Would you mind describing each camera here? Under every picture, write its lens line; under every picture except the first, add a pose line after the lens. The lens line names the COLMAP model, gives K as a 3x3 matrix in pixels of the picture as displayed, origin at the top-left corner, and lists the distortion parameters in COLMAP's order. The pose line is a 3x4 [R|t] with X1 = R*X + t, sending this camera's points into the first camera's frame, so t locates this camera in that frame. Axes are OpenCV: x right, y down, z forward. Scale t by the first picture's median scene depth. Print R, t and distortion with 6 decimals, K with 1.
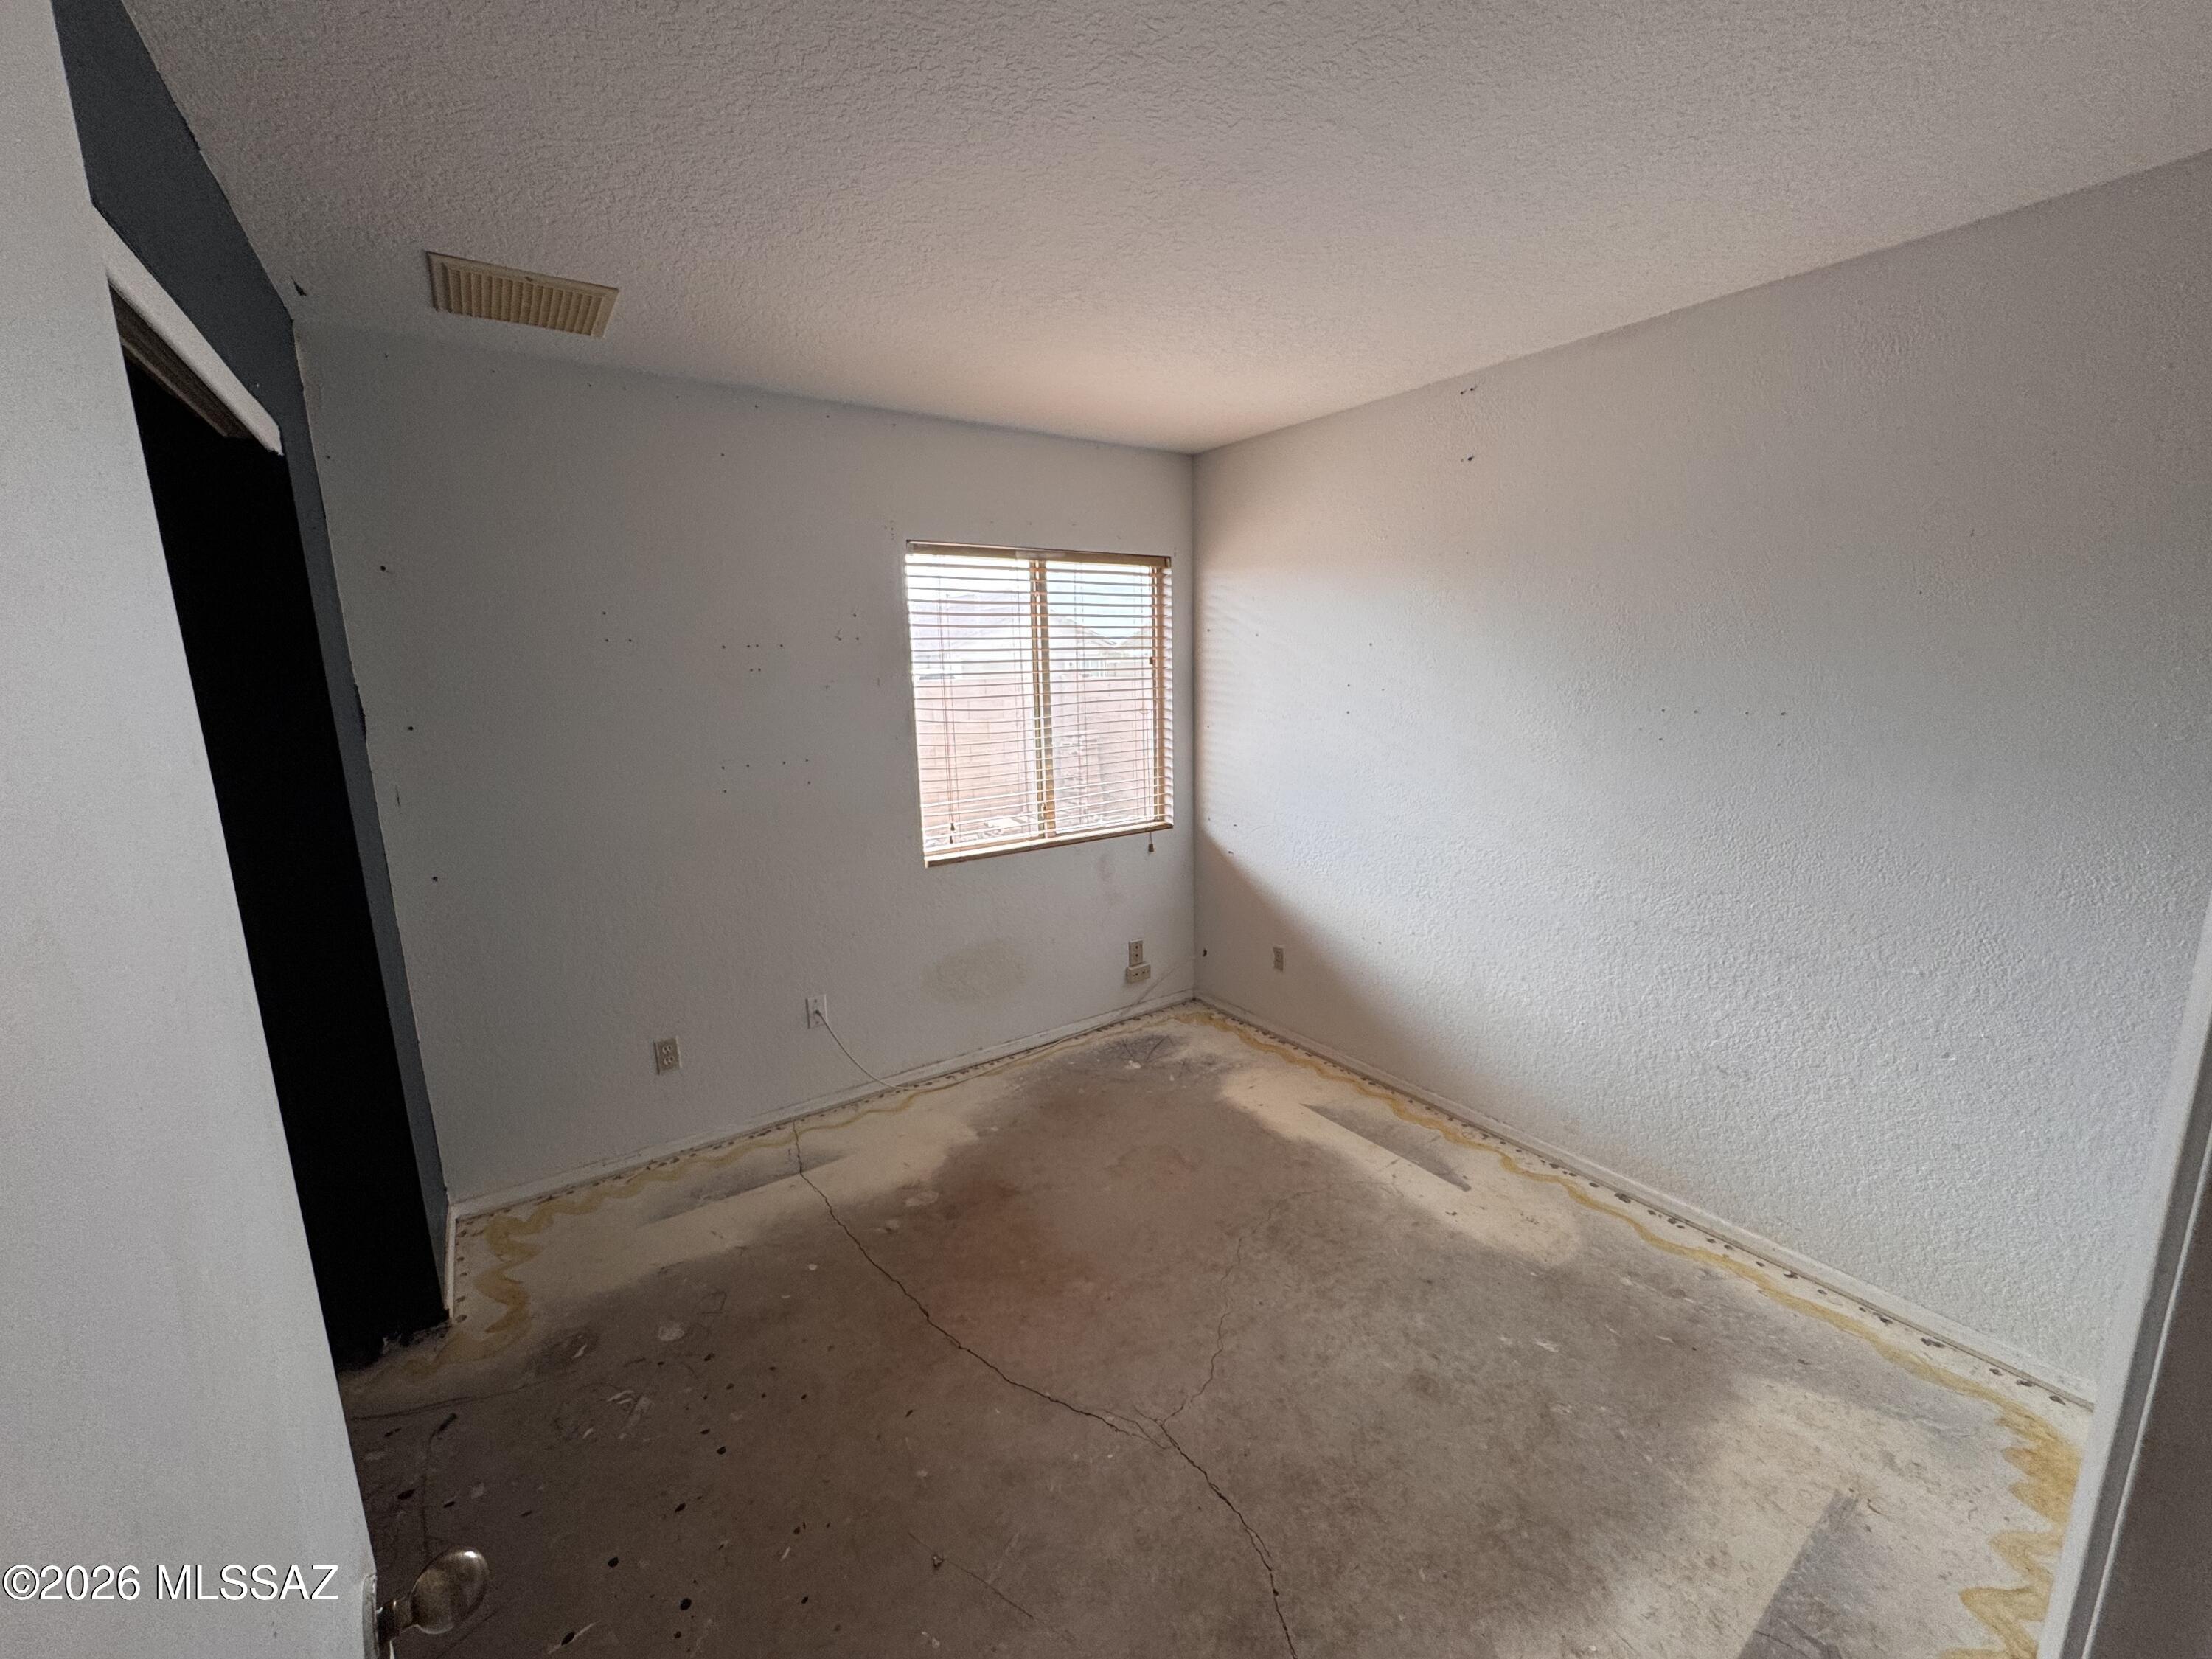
lens RADIAL K [[882.3, 0, 1106.0], [0, 882.3, 829.5], [0, 0, 1]] dist [-0.000316, 0.000305]
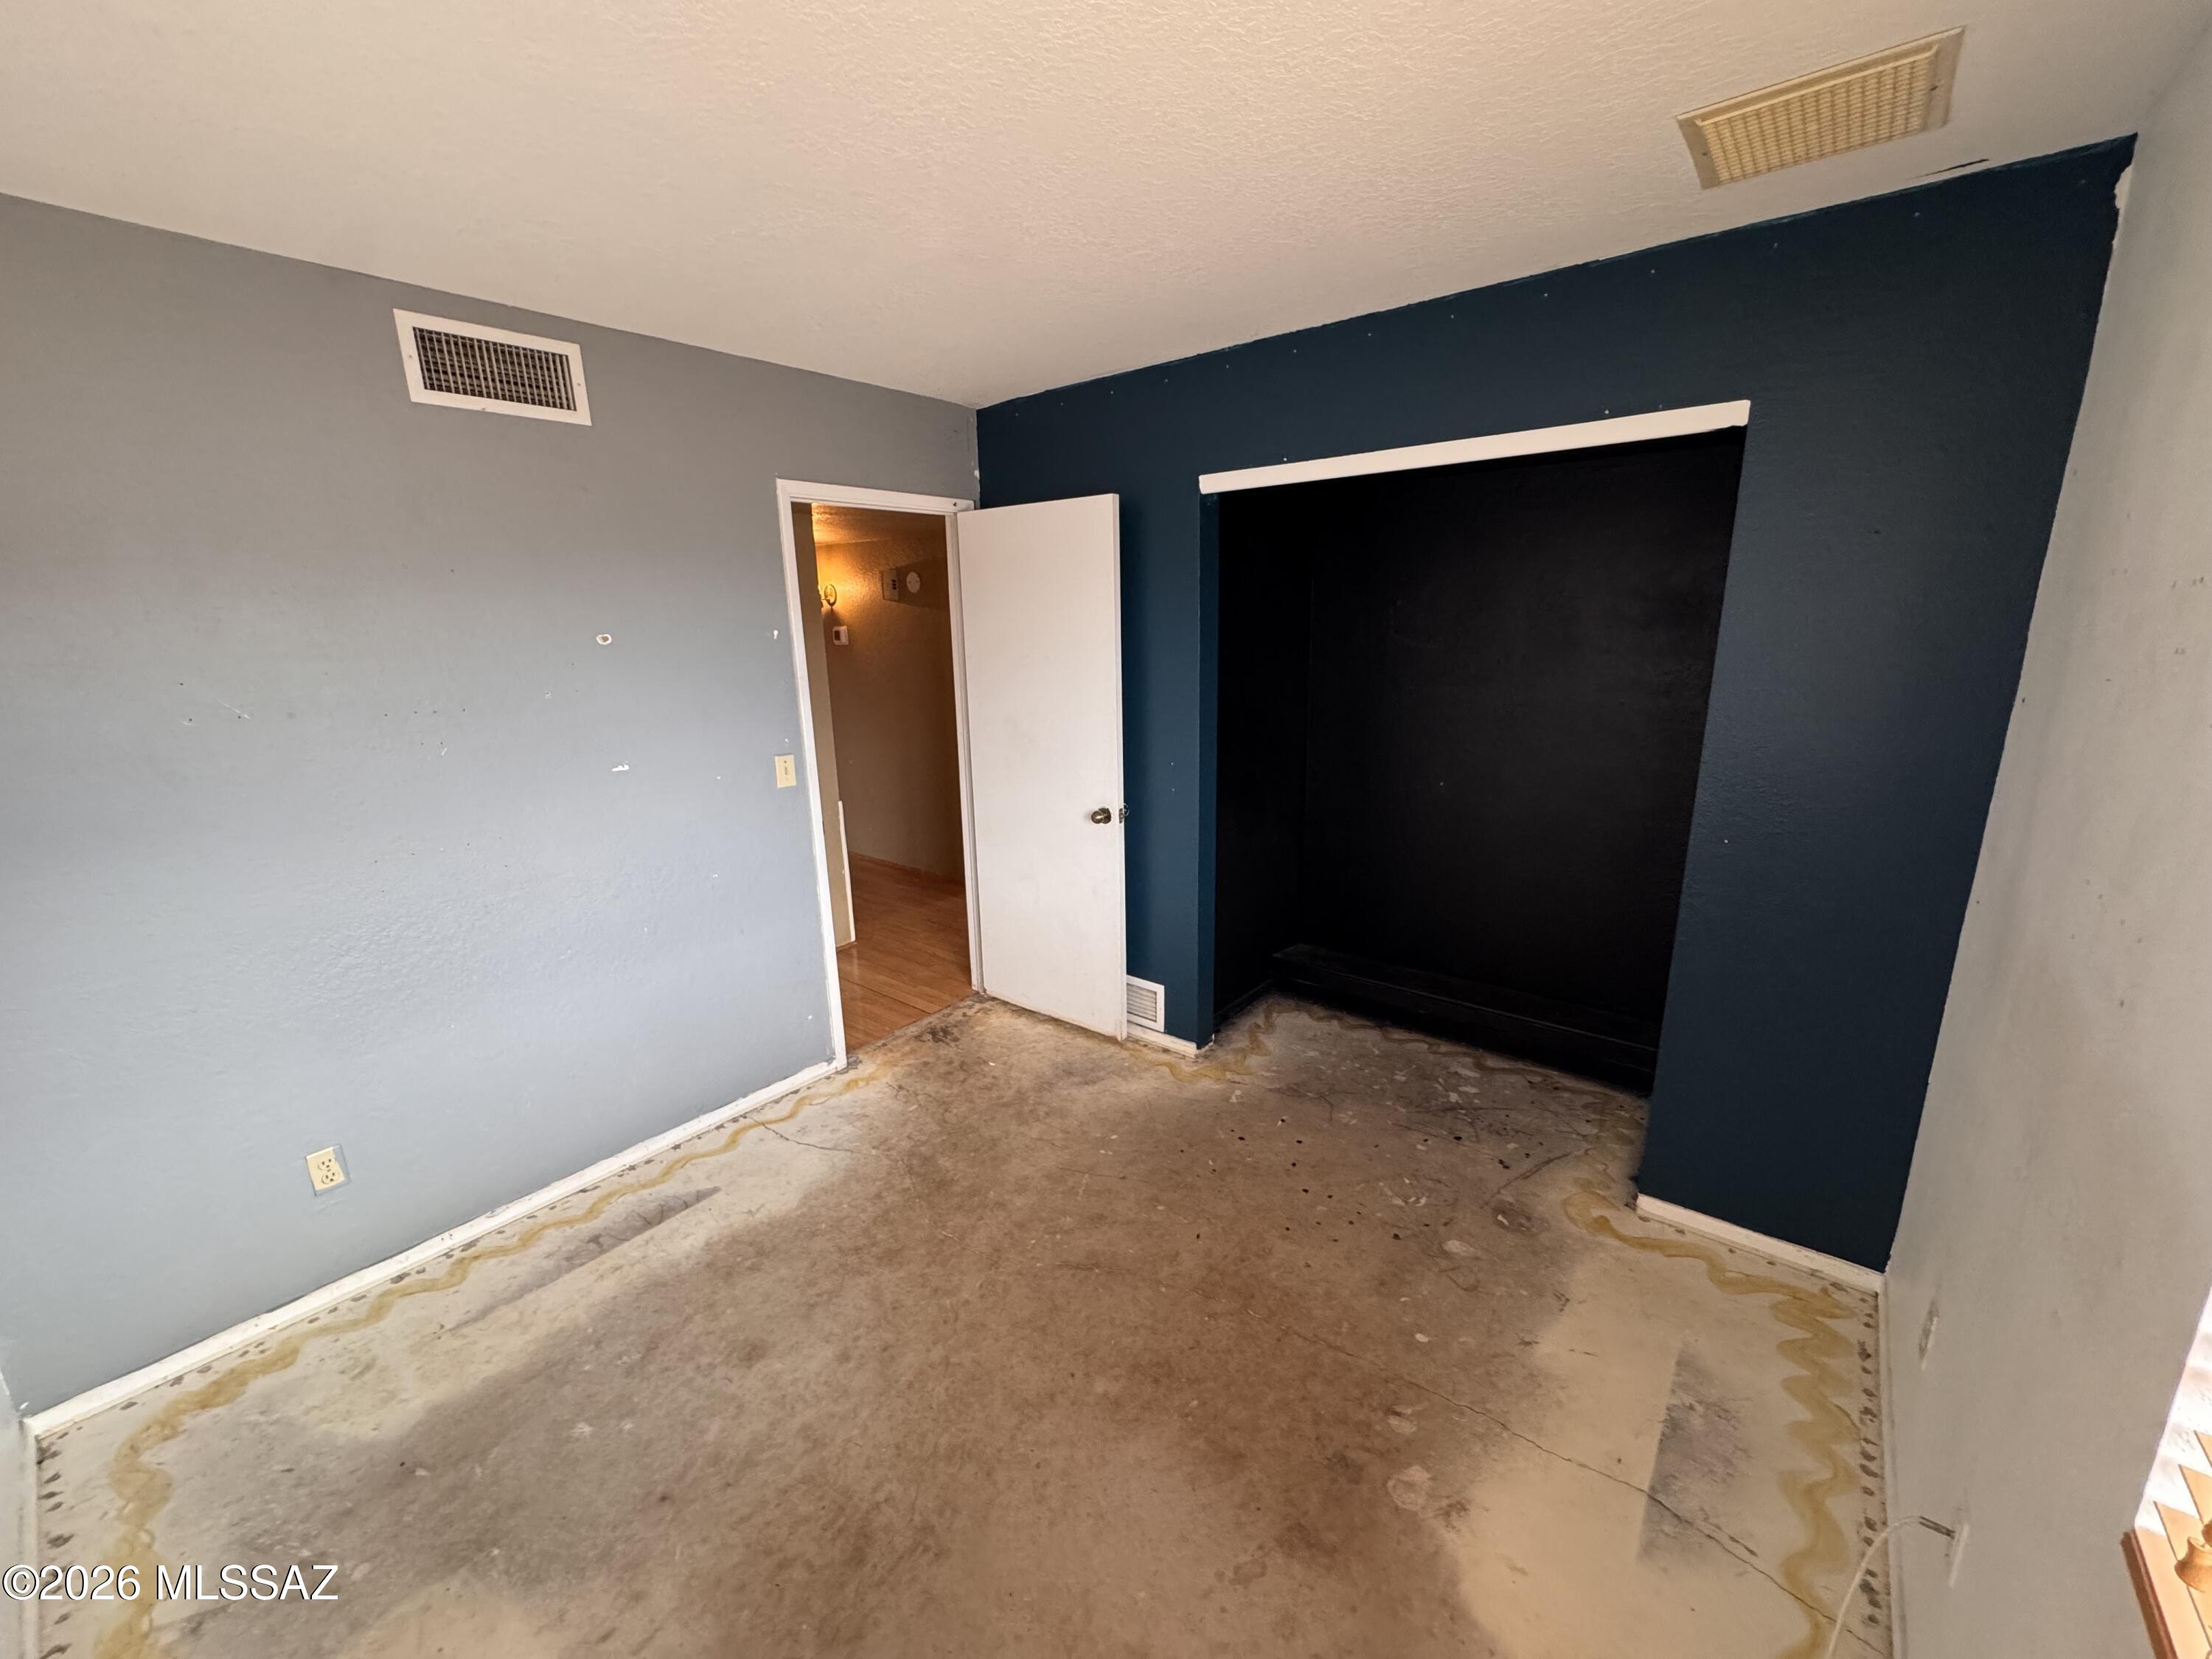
lens RADIAL K [[882.3, 0, 1106.0], [0, 882.3, 829.5], [0, 0, 1]] dist [-0.000316, 0.000305]
pose [[-0.961344, 0.103681, -0.255083, 0.143100], [-0.012633, 0.908815, 0.417007, -0.337888], [0.275059, 0.404110, -0.872375, 1.597073]]
